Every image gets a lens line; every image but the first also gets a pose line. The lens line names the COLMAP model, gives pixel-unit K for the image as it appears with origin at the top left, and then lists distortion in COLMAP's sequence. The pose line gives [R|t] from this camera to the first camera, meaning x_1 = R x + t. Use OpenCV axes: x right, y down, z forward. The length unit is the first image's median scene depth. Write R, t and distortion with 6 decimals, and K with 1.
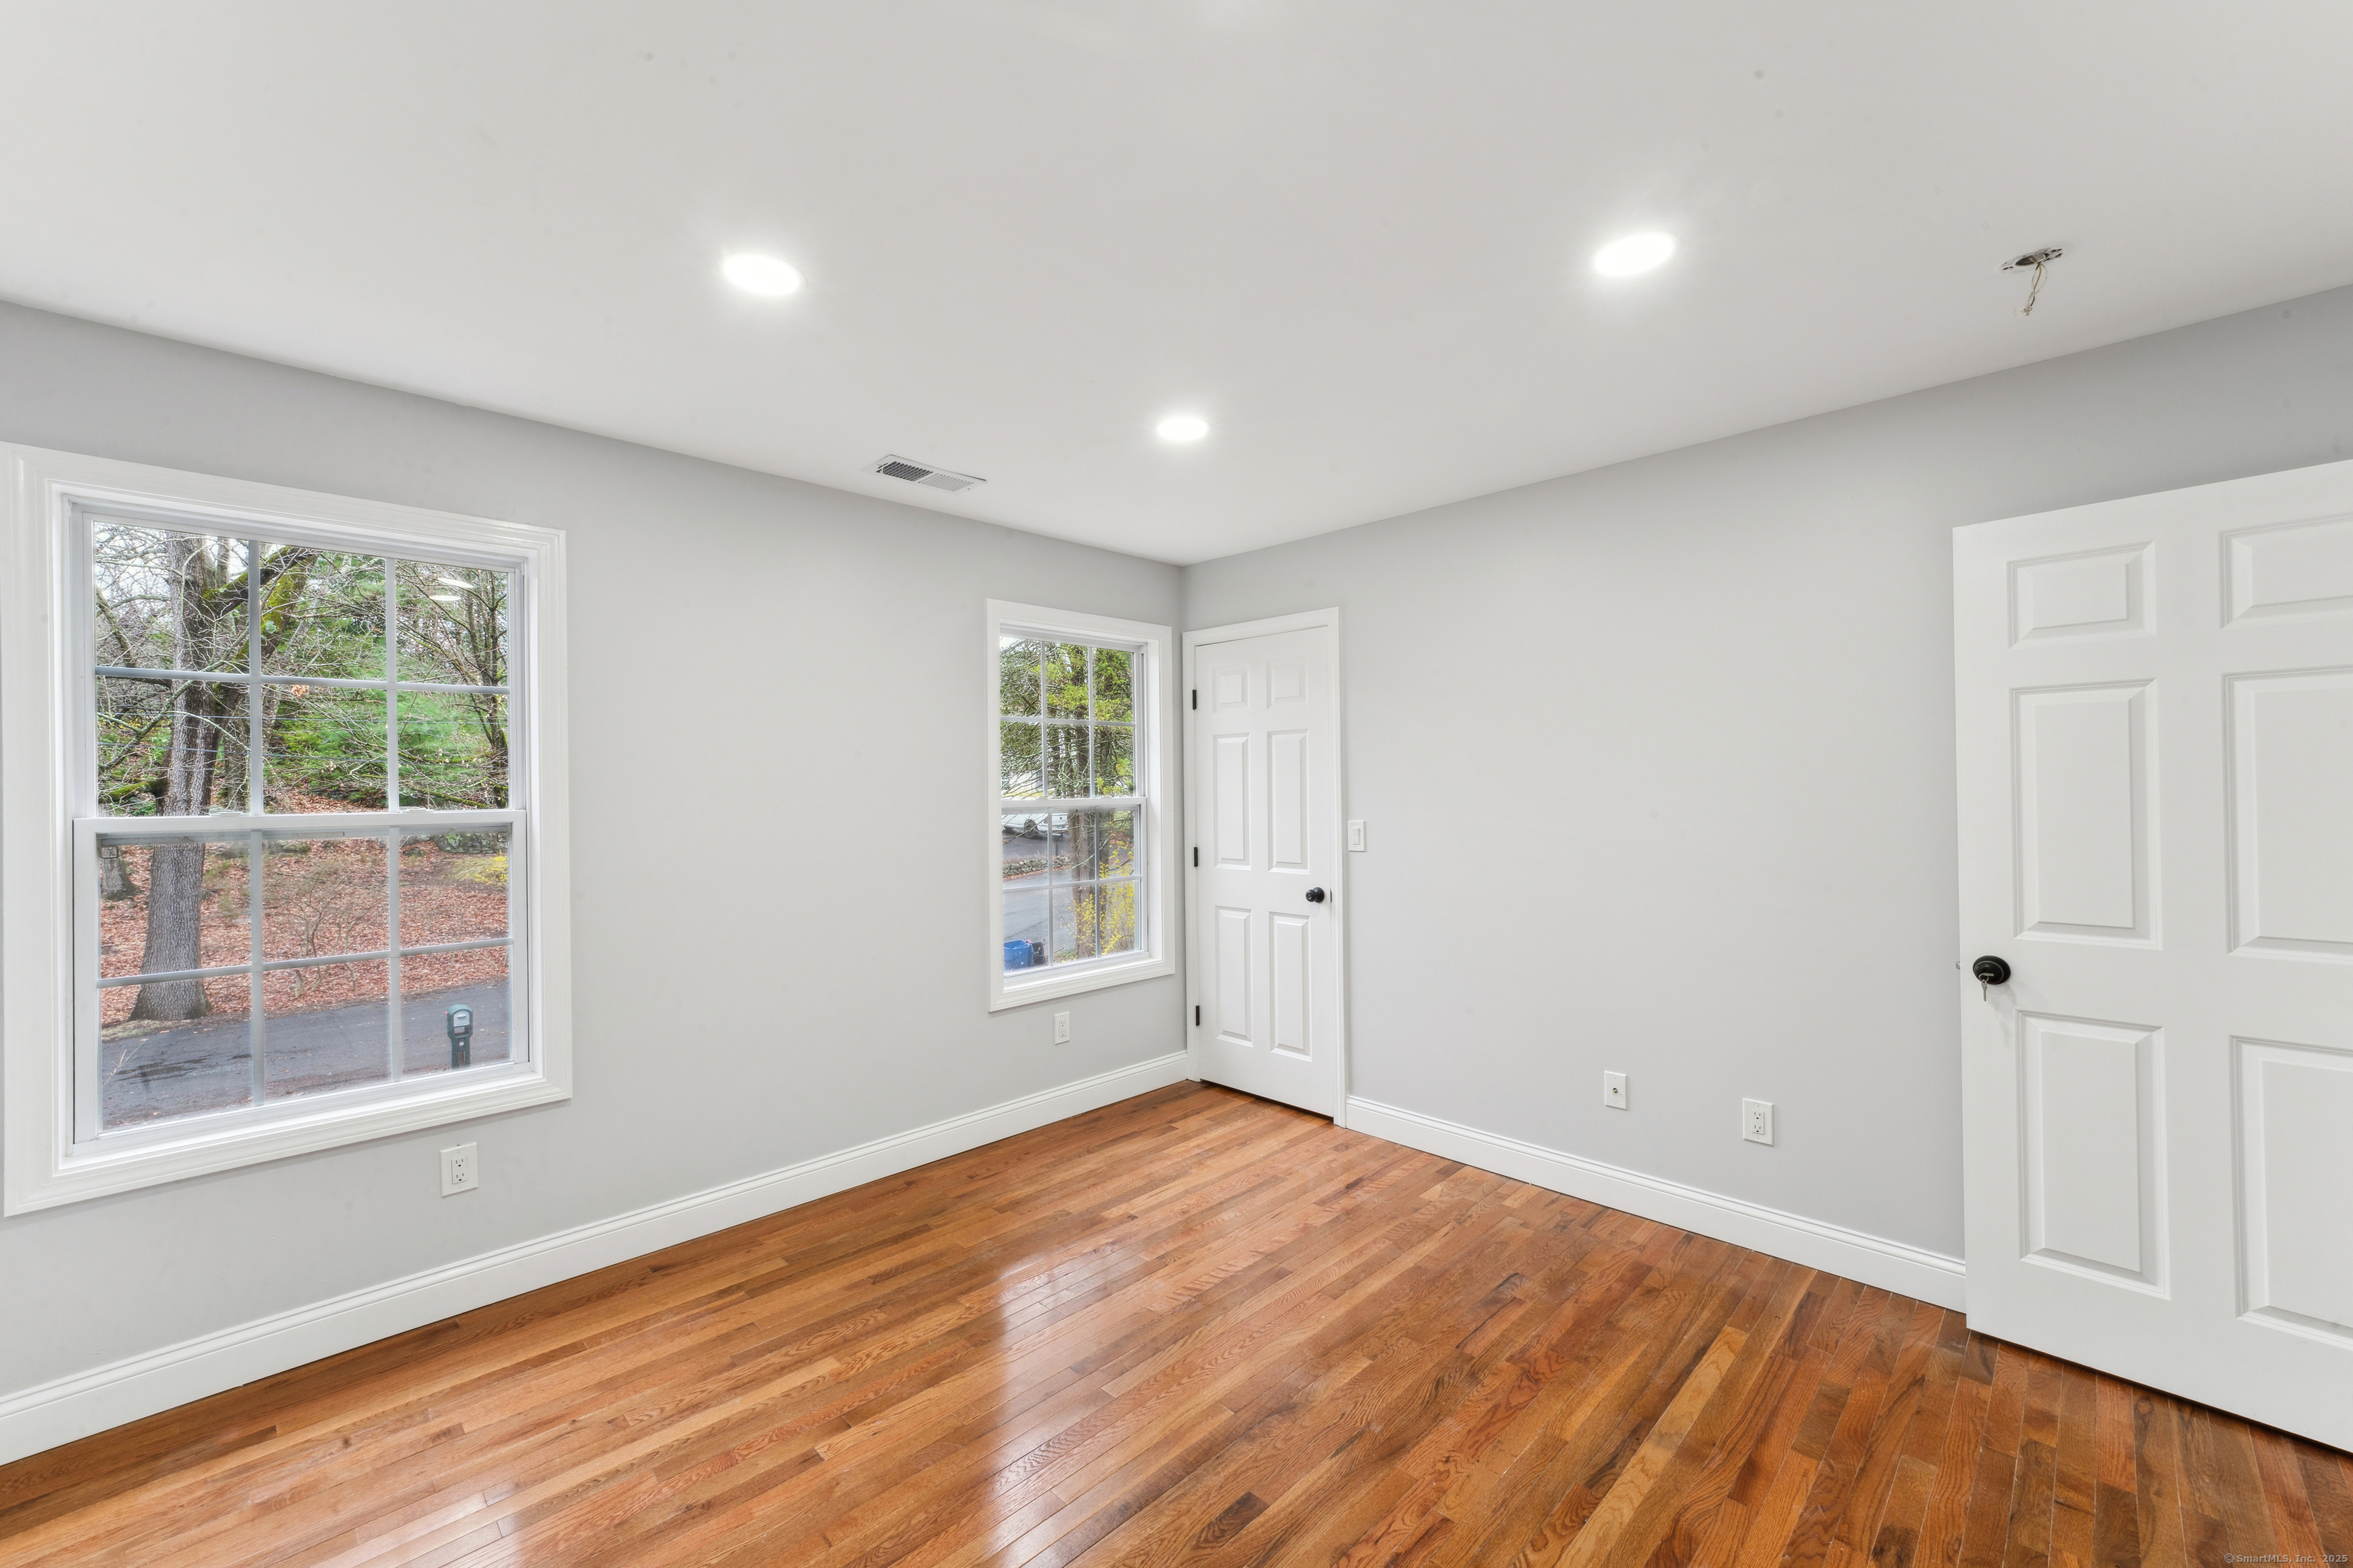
lens RADIAL K [[942.4, 0, 1177.5], [0, 942.4, 788.9], [0, 0, 1]] dist [0.001748, 0.000535]
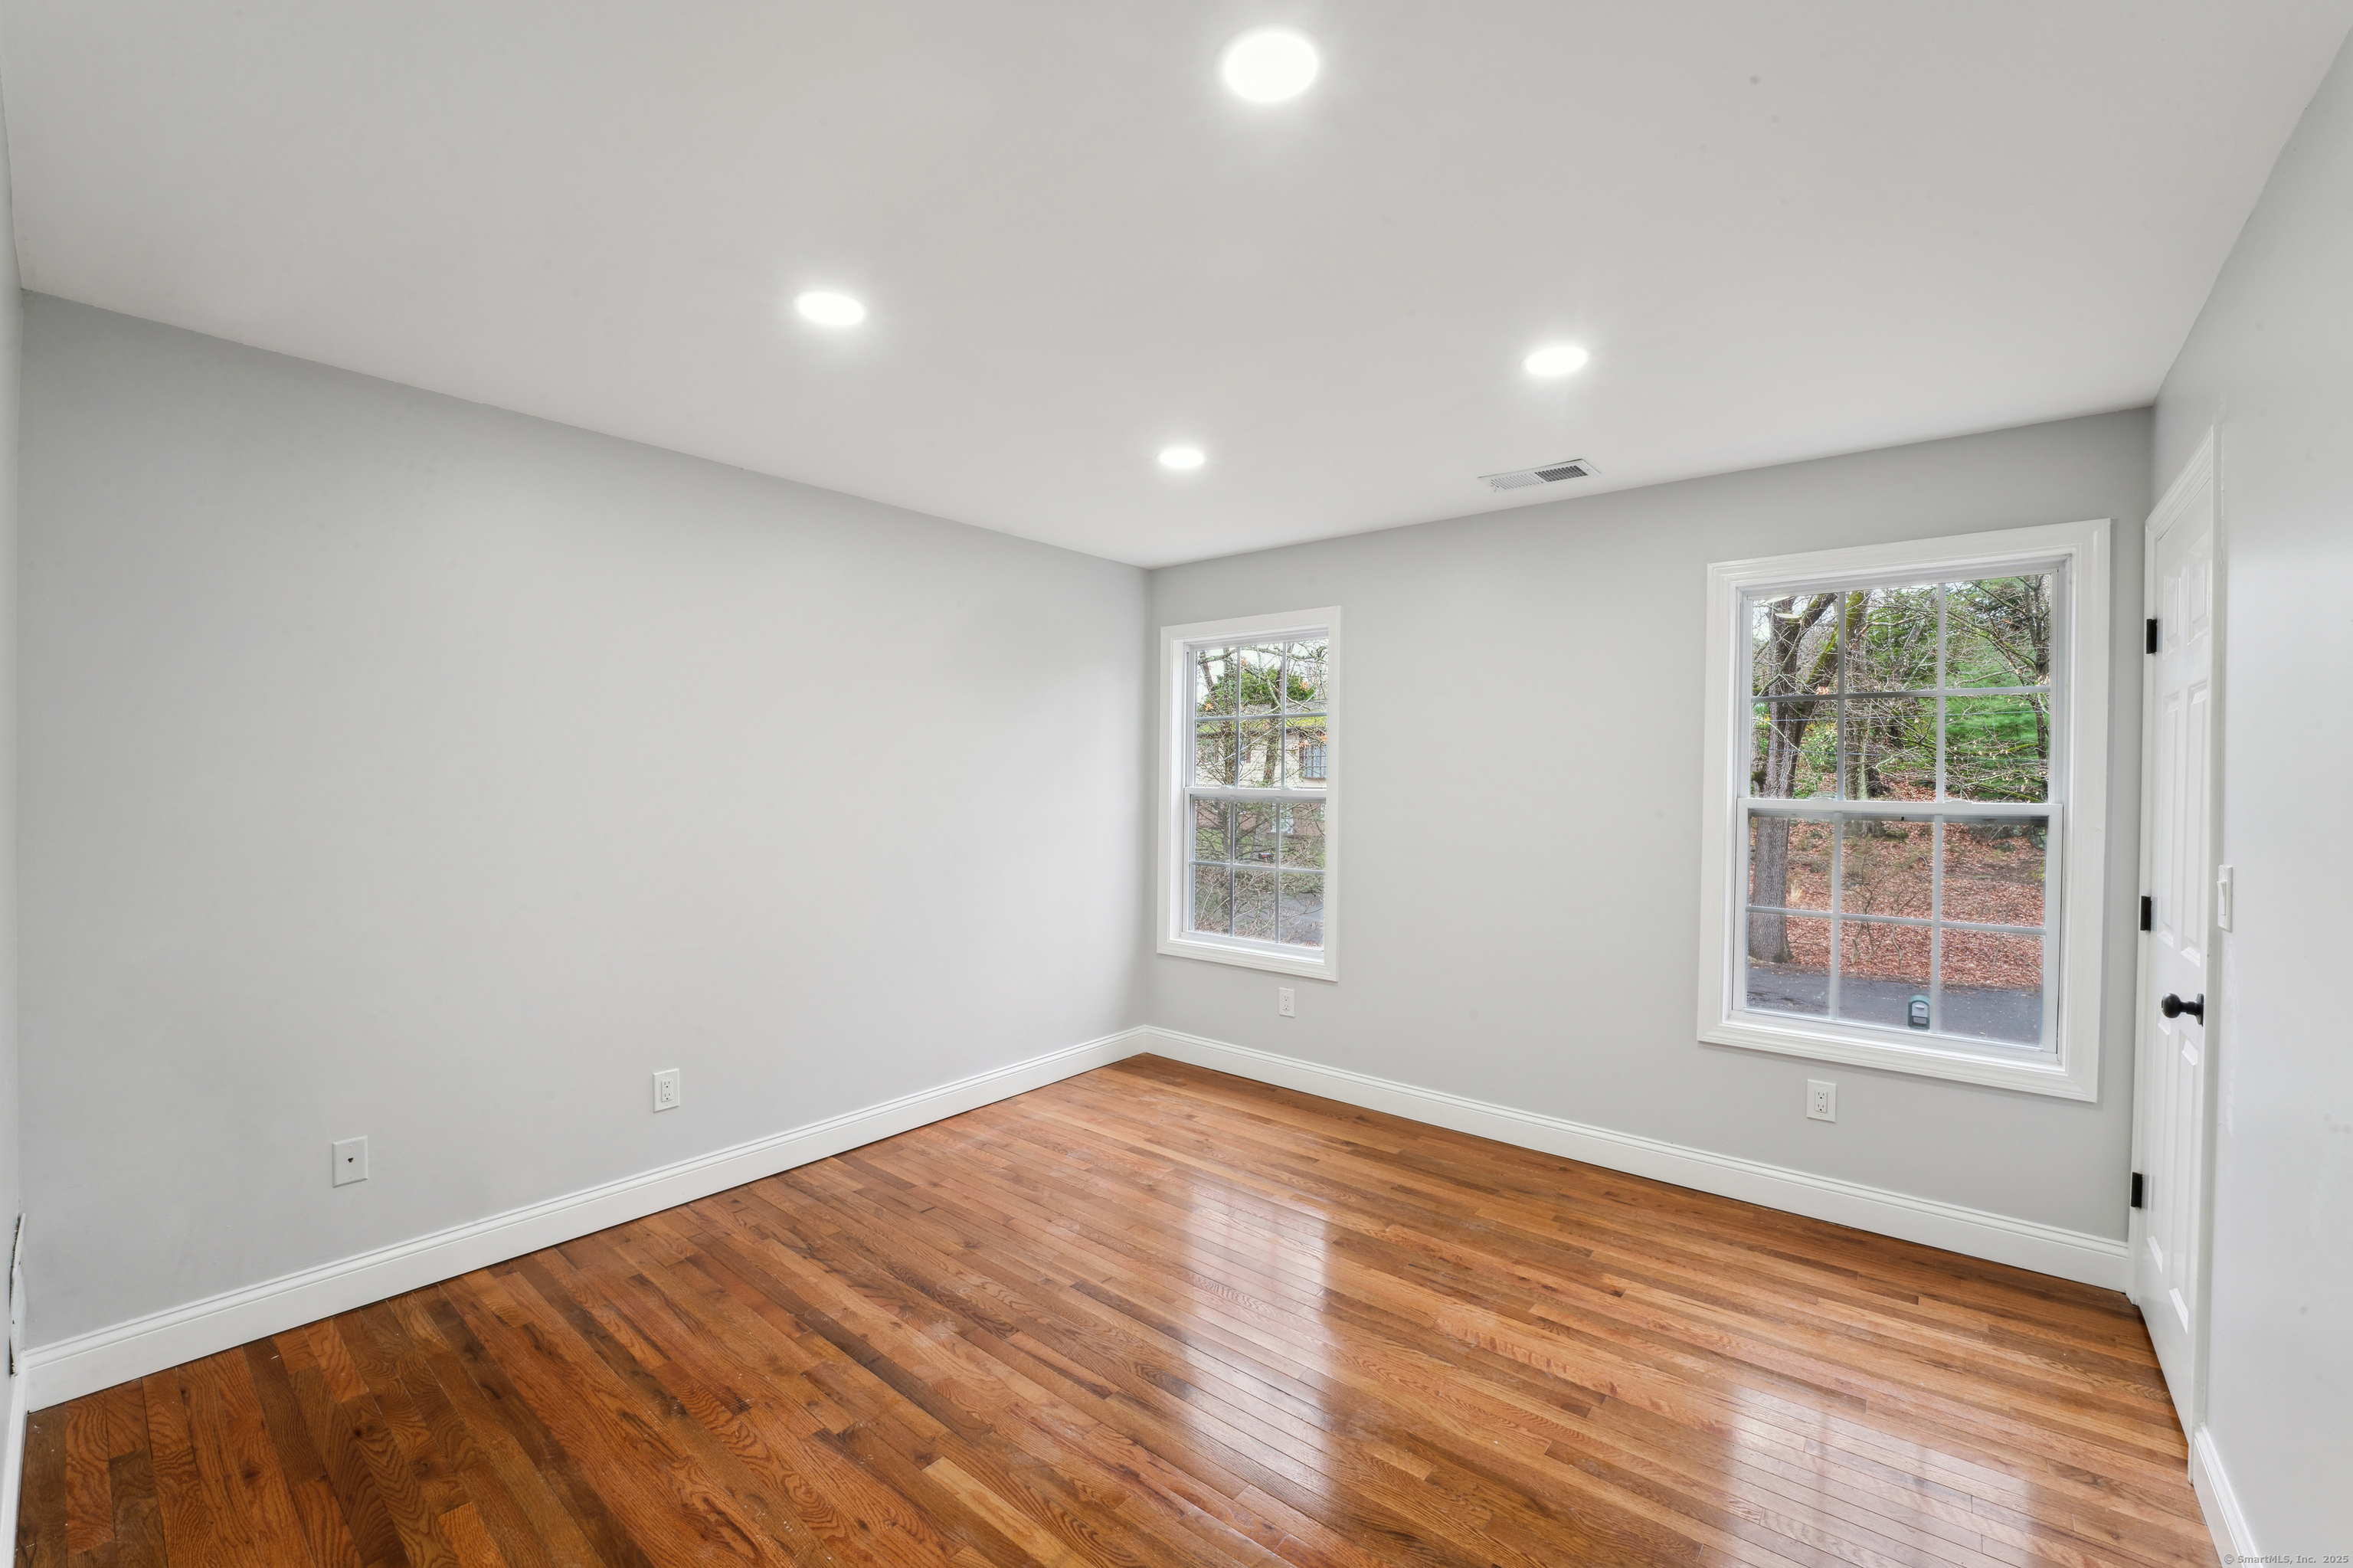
lens RADIAL K [[948.5, 0, 1177.5], [0, 948.5, 775.9], [0, 0, 1]] dist [-0.014465, 0.000007]
pose [[0.108559, 0.009620, -0.994044, 0.631838], [-0.014994, 0.999855, 0.008039, -0.007746], [0.993977, 0.014032, 0.108687, 0.435716]]
